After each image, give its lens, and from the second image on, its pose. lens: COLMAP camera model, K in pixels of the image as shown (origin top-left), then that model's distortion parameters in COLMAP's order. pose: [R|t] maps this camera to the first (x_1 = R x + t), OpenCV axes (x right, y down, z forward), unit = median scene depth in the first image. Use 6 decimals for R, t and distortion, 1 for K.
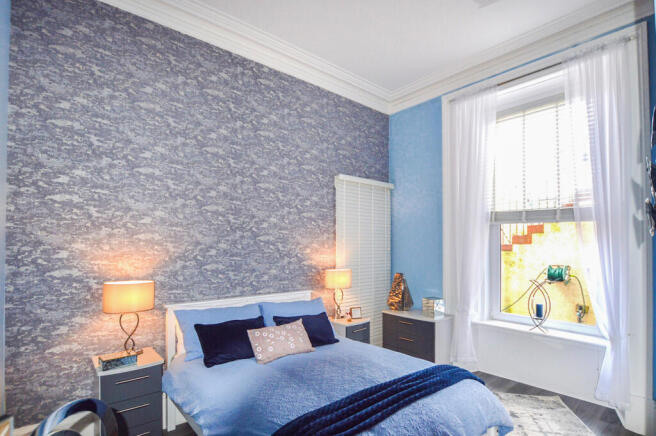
lens RADIAL K [[326.7, 0, 328.3], [0, 326.7, 235.3], [0, 0, 1]] dist [-0.001182, -0.000165]
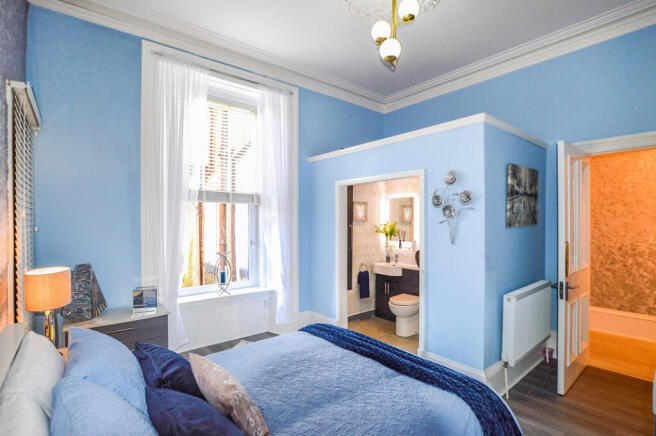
lens RADIAL K [[320.9, 0, 328.0], [0, 320.9, 218.0], [0, 0, 1]] dist [0.000441, -0.000007]
pose [[0.016925, -0.005648, 0.999841, -0.530235], [-0.027814, 0.999594, 0.006118, -0.002998], [-0.999470, -0.027913, 0.016761, 0.626373]]
